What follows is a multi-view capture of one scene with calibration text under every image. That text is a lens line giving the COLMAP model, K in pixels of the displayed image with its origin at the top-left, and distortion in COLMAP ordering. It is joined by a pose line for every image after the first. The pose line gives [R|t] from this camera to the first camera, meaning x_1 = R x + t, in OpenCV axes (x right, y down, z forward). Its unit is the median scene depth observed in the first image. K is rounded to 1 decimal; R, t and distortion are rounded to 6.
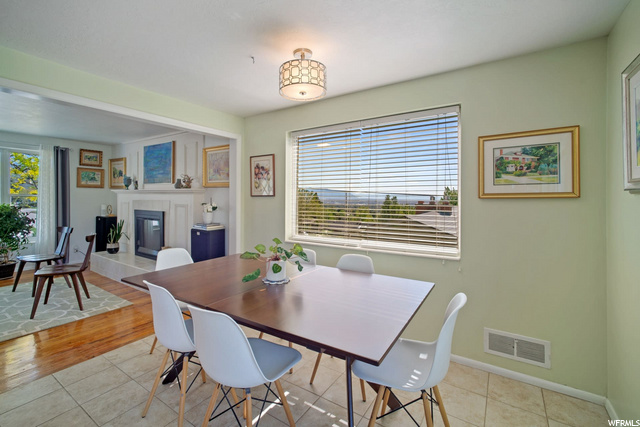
lens RADIAL K [[280.9, 0, 314.9], [0, 280.9, 198.7], [0, 0, 1]] dist [-0.008860, 0.004895]
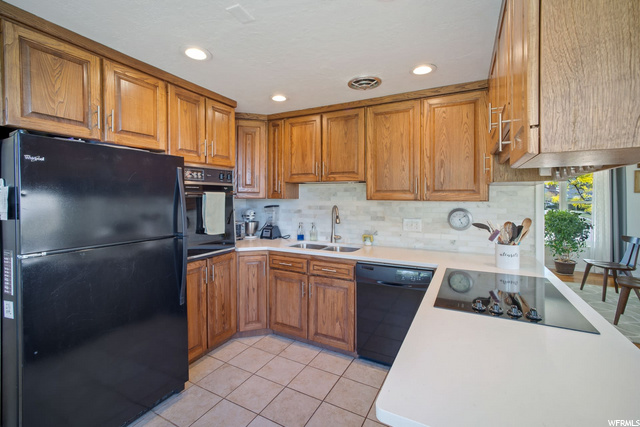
lens RADIAL K [[280.9, 0, 314.2], [0, 280.9, 200.0], [0, 0, 1]] dist [-0.008860, 0.004895]
pose [[0.091480, -0.003967, -0.995799, -0.050216], [-0.001457, 0.999990, -0.004118, -0.013444], [0.995806, 0.001828, 0.091473, -0.121624]]
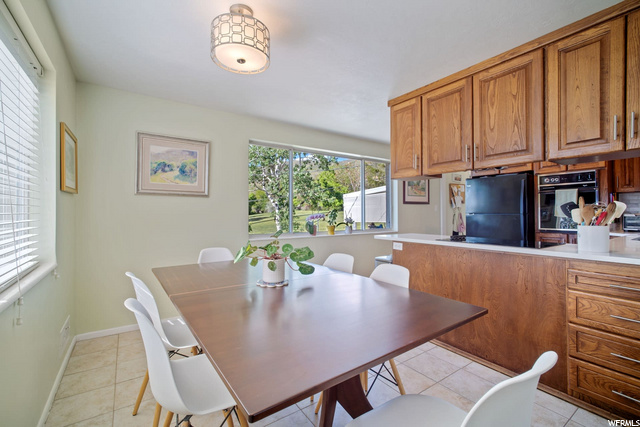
lens RADIAL K [[280.9, 0, 319.7], [0, 280.9, 211.5], [0, 0, 1]] dist [-0.008860, 0.004895]
pose [[-0.928330, -0.004050, 0.371736, -0.225470], [-0.003465, 0.999991, 0.002243, 0.028507], [-0.371741, 0.000794, -0.928336, 0.660114]]
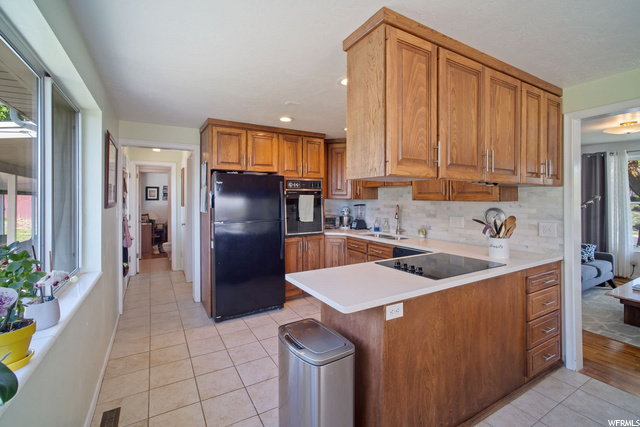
lens RADIAL K [[280.9, 0, 316.7], [0, 280.9, 198.6], [0, 0, 1]] dist [-0.008860, 0.004895]
pose [[-0.444909, -0.011764, -0.895499, 0.133653], [-0.005725, 0.999931, -0.010291, -0.011774], [0.895558, 0.000548, -0.444945, 0.121864]]
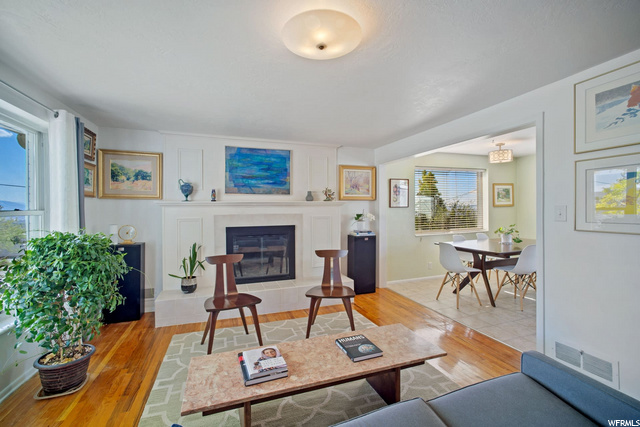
lens RADIAL K [[280.9, 0, 319.6], [0, 280.9, 210.0], [0, 0, 1]] dist [-0.008860, 0.004895]
pose [[0.591364, -0.017847, 0.806207, -1.099661], [0.018953, 0.999787, 0.008230, -0.010000], [-0.806182, 0.010413, 0.591576, 0.331923]]
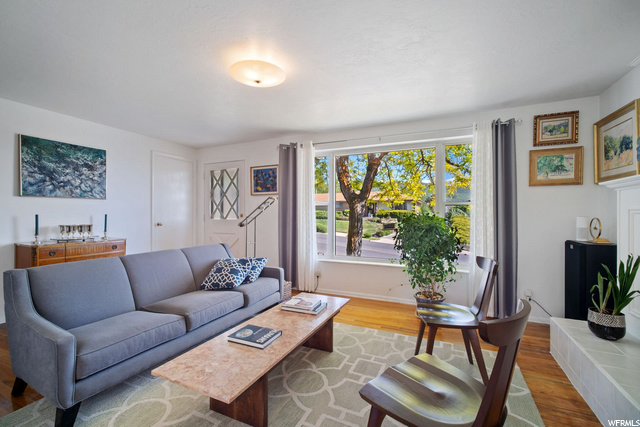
lens RADIAL K [[280.9, 0, 316.3], [0, 280.9, 213.0], [0, 0, 1]] dist [-0.008860, 0.004895]
pose [[0.145414, -0.016870, -0.989227, -0.391034], [-0.006284, 0.999819, -0.017974, 0.028257], [0.989351, 0.008830, 0.145282, 0.541288]]
